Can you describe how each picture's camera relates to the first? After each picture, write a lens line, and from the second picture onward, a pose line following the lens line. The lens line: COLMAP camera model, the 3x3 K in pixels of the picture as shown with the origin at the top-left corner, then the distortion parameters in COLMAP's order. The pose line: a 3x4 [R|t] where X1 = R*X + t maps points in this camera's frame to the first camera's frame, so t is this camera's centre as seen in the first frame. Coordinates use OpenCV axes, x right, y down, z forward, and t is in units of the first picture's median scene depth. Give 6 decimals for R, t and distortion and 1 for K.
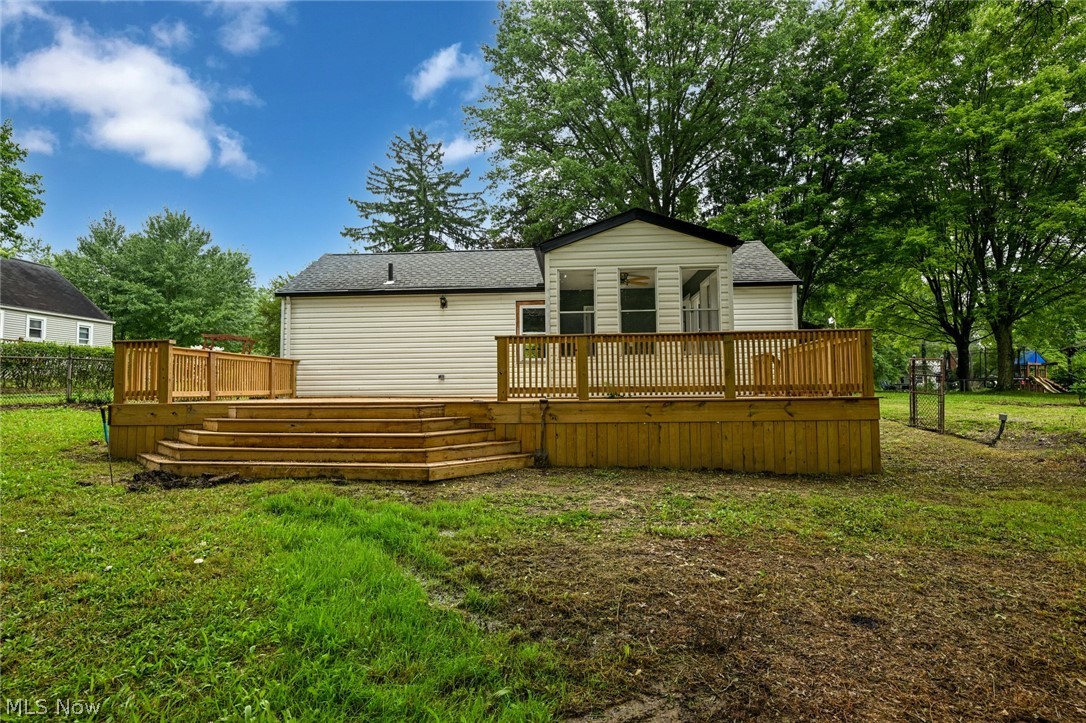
lens RADIAL K [[541.8, 0, 543.0], [0, 541.8, 361.5], [0, 0, 1]] dist [0.001067, -0.000654]
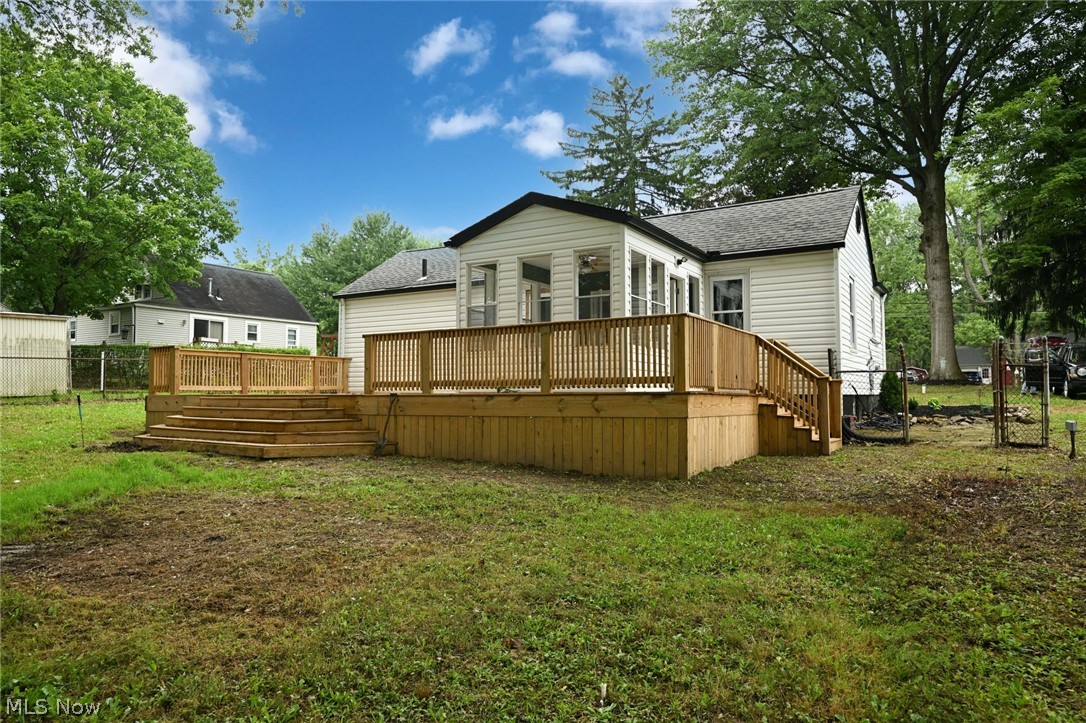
lens RADIAL K [[703.7, 0, 543.0], [0, 703.7, 361.5], [0, 0, 1]] dist [0.000079, -0.000029]
pose [[0.892575, -0.014835, -0.450656, 0.607320], [0.020173, 0.999772, 0.007044, 0.002764], [0.450448, -0.015379, 0.892670, -0.073538]]
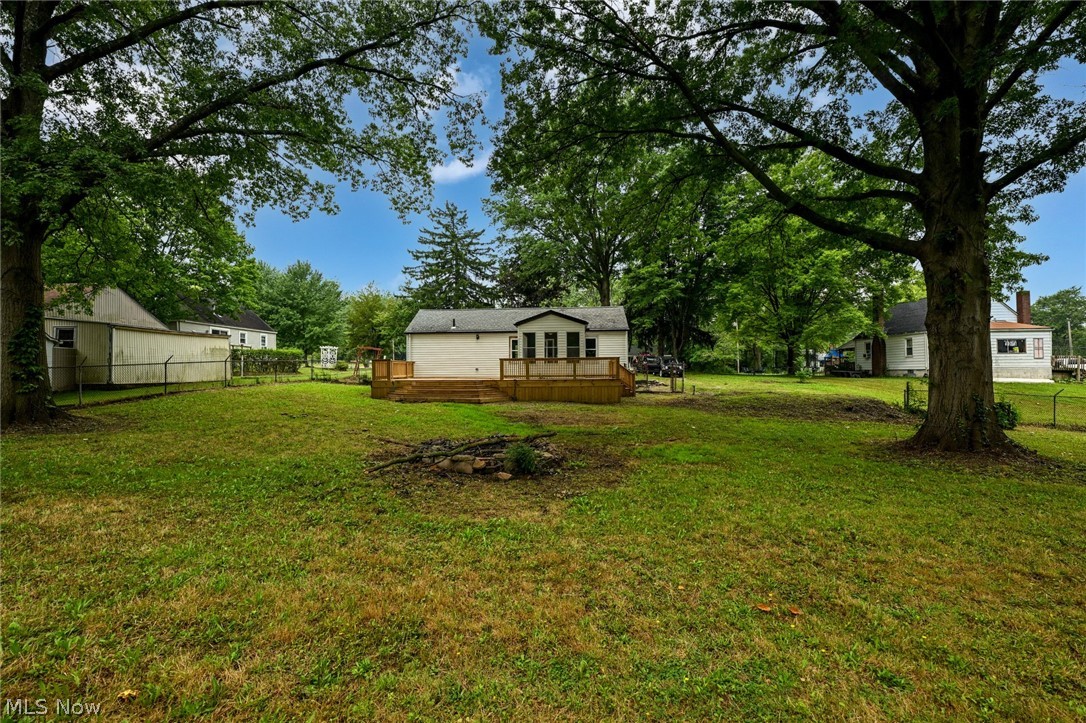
lens RADIAL K [[430.6, 0, 543.0], [0, 430.6, 361.5], [0, 0, 1]] dist [-0.001566, -0.000068]
pose [[0.999983, 0.001934, 0.005432, 0.100547], [-0.002105, 0.999499, 0.031577, -0.074509], [-0.005368, -0.031588, 0.999487, -0.992127]]
